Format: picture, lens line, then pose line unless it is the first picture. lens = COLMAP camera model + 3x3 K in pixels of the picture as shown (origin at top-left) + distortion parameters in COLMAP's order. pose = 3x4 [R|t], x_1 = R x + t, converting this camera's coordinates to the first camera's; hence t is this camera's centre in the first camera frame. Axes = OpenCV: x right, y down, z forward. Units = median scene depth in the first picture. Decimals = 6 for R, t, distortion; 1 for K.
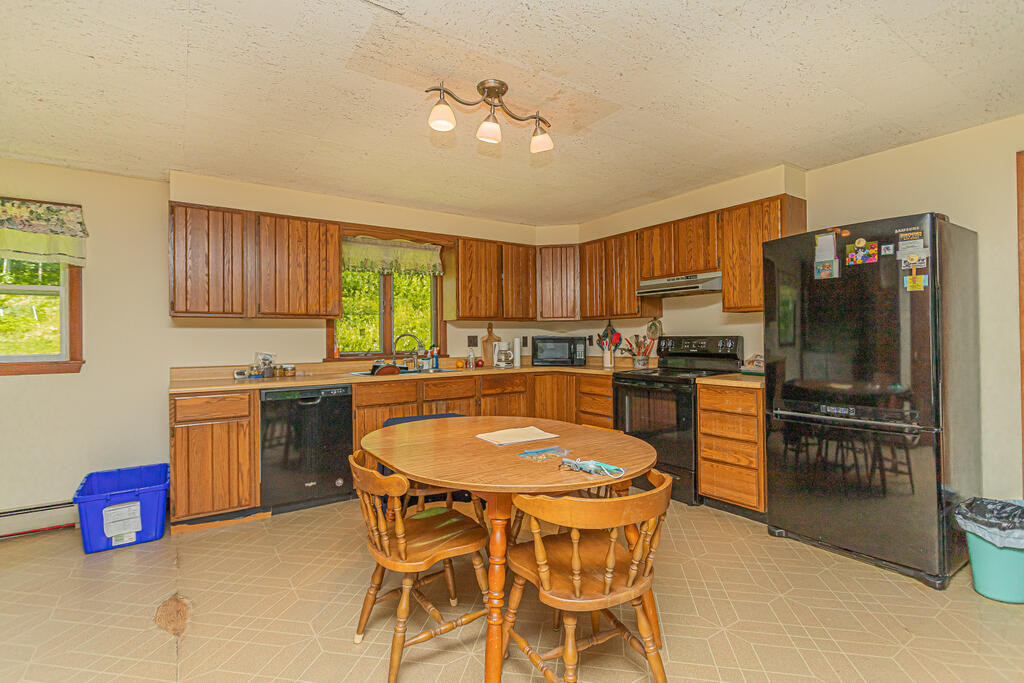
lens RADIAL K [[489.3, 0, 507.0], [0, 489.3, 338.1], [0, 0, 1]] dist [0.004465, 0.000394]
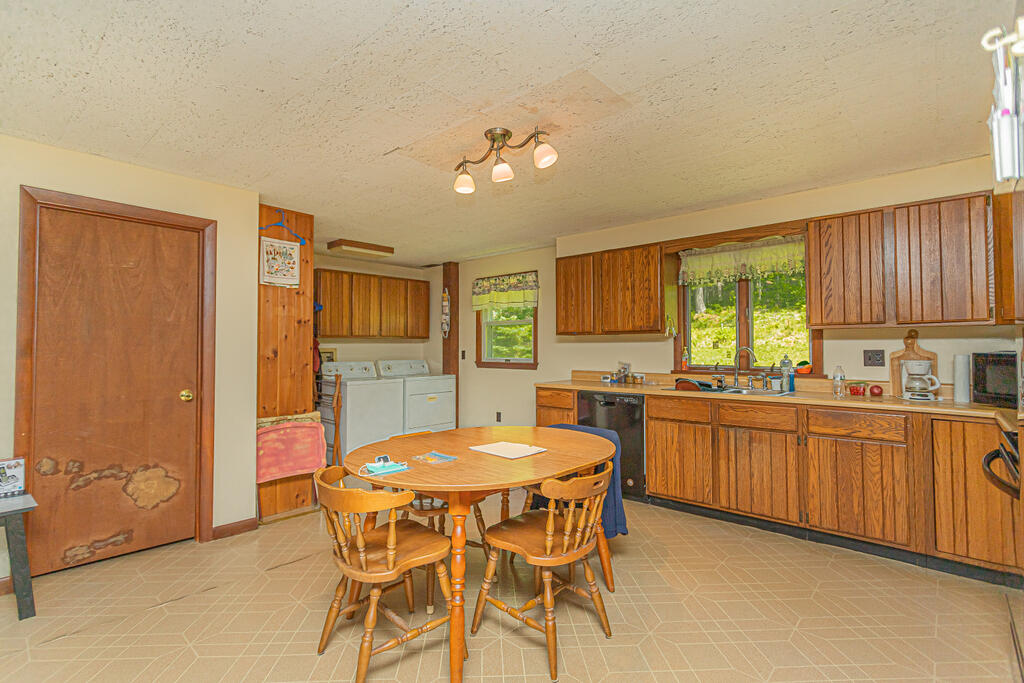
lens RADIAL K [[489.3, 0, 507.4], [0, 489.3, 334.1], [0, 0, 1]] dist [0.004465, 0.000394]
pose [[0.231577, -0.022001, -0.972568, 0.632480], [-0.006518, 0.999687, -0.024166, -0.010091], [0.972795, 0.011935, 0.231361, 0.446930]]
